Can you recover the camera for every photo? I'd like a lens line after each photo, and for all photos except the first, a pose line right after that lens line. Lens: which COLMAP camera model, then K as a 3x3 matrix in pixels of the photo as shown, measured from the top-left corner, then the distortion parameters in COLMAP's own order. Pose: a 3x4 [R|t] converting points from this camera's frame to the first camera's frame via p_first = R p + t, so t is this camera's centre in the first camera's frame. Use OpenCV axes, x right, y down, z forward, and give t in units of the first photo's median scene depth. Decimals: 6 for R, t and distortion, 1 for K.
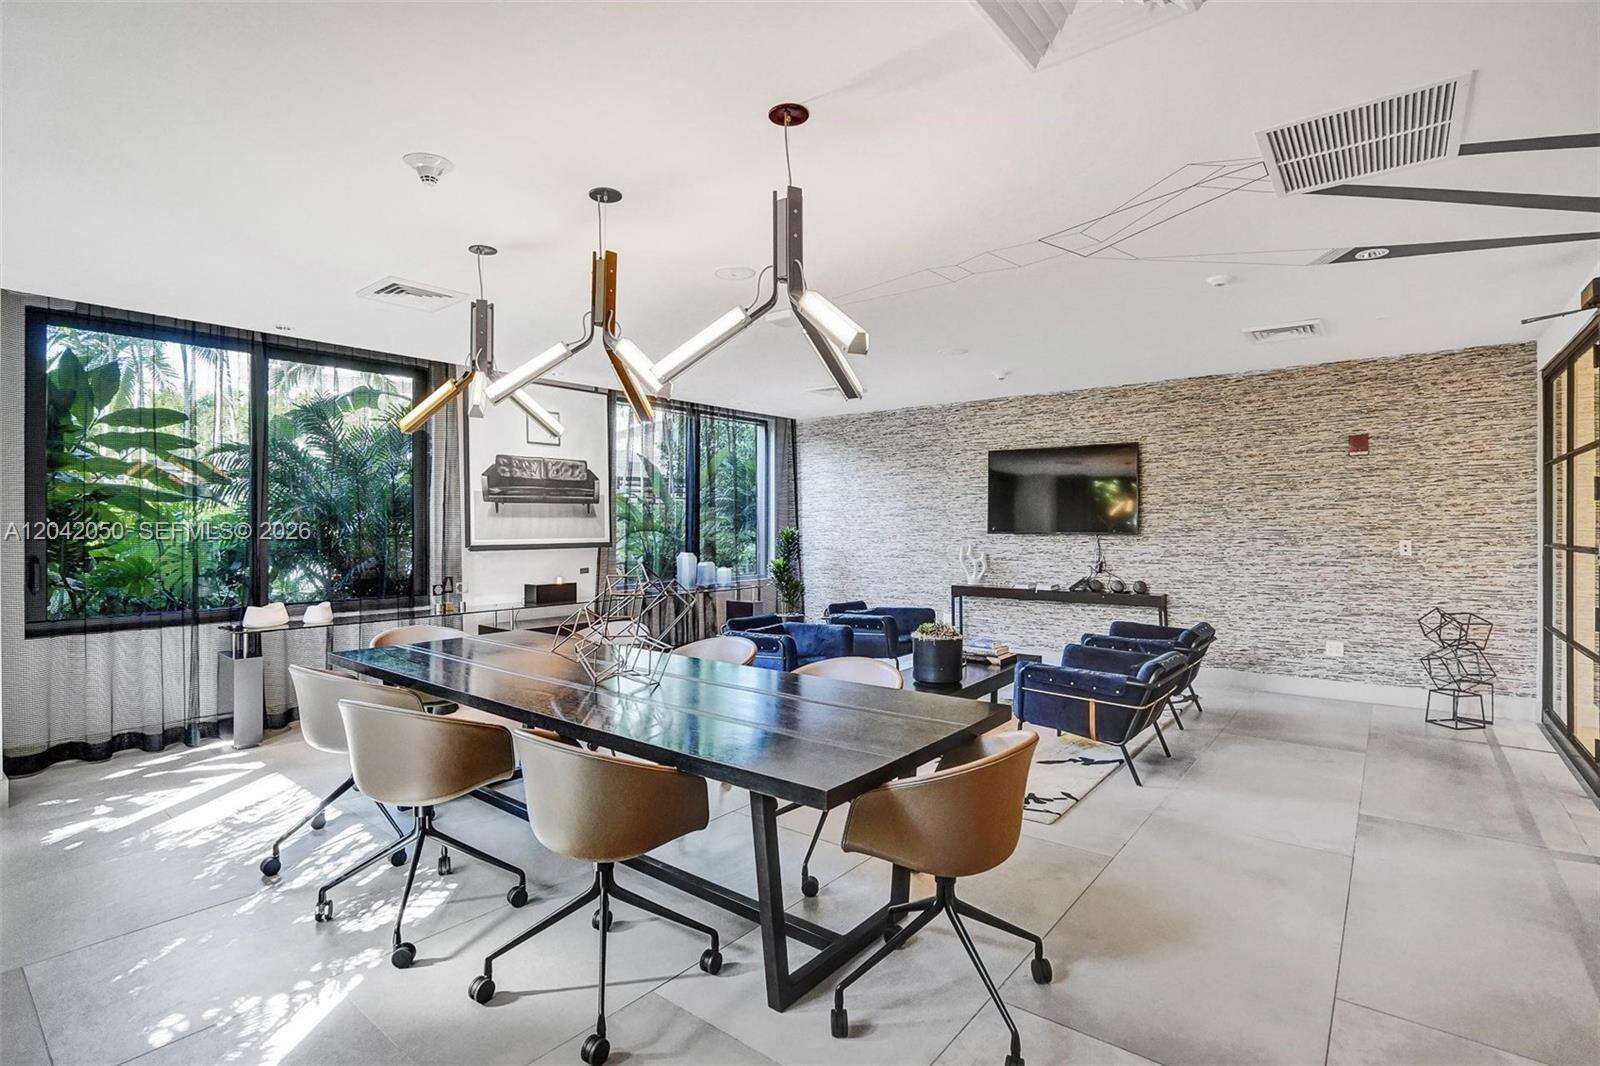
lens RADIAL K [[739.8, 0, 800.0], [0, 739.8, 533.0], [0, 0, 1]] dist [-0.001478, -0.000232]
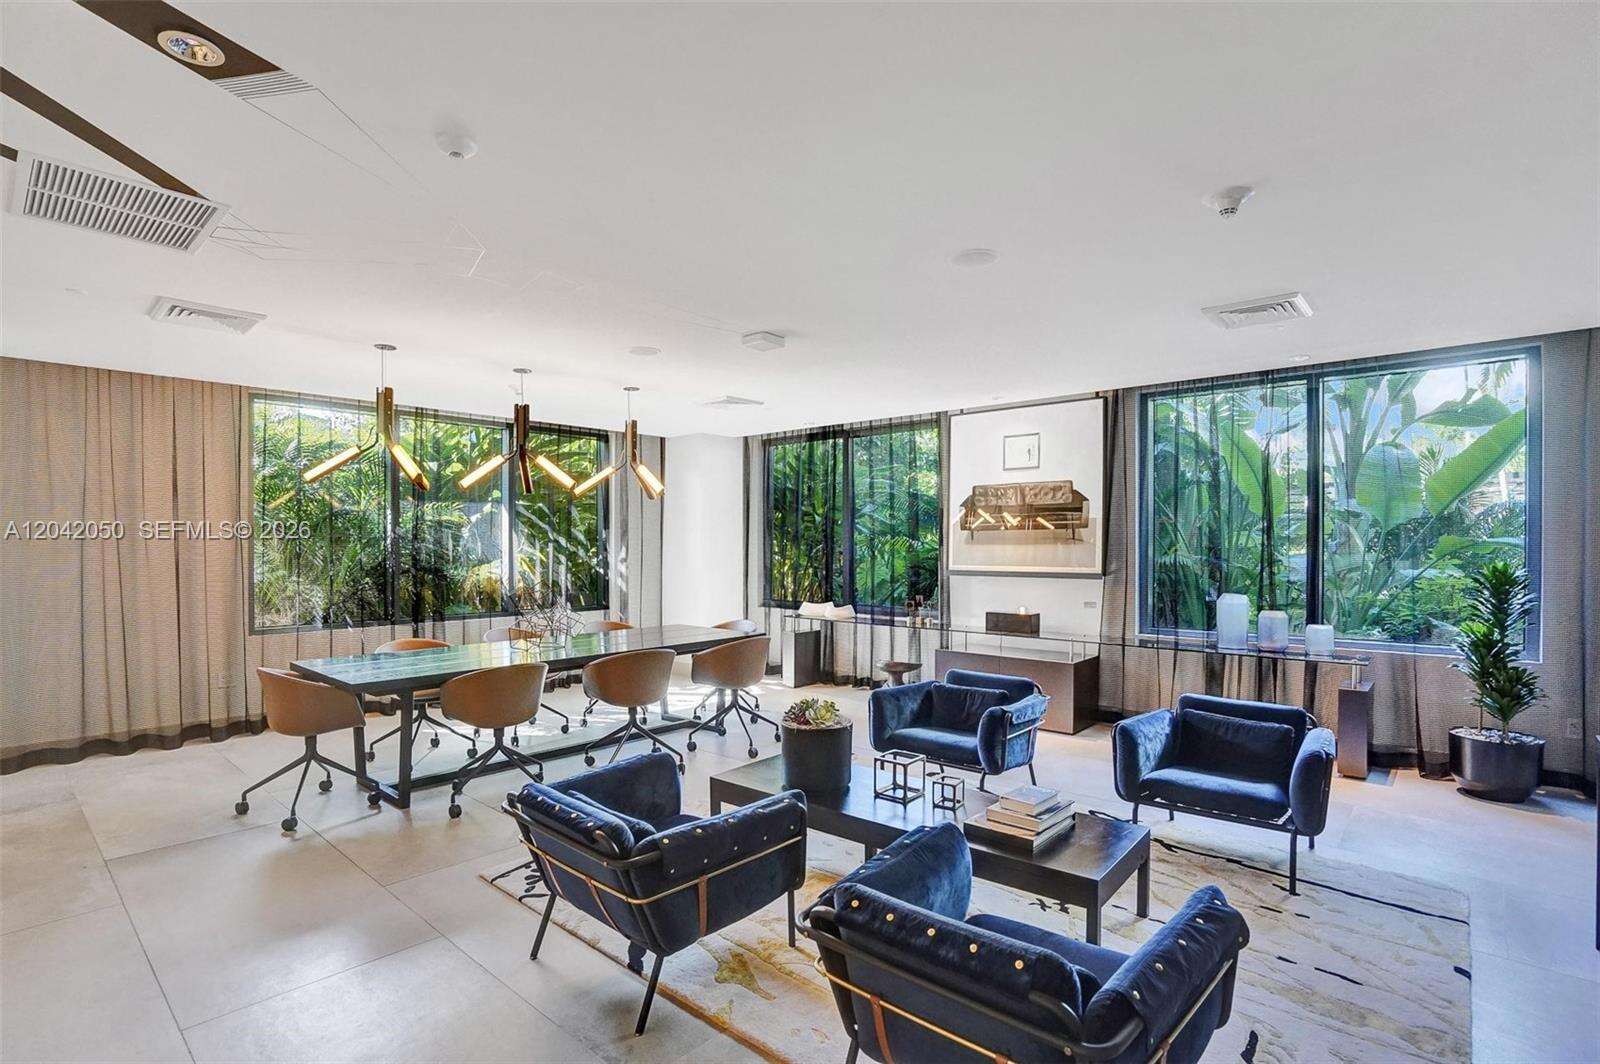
lens RADIAL K [[775.4, 0, 799.3], [0, 775.4, 559.0], [0, 0, 1]] dist [0.001776, 0.000516]
pose [[-0.063879, 0.025925, -0.997621, 0.718862], [-0.014345, 0.999535, 0.026893, -0.026574], [0.997855, 0.016028, -0.063477, 0.810183]]
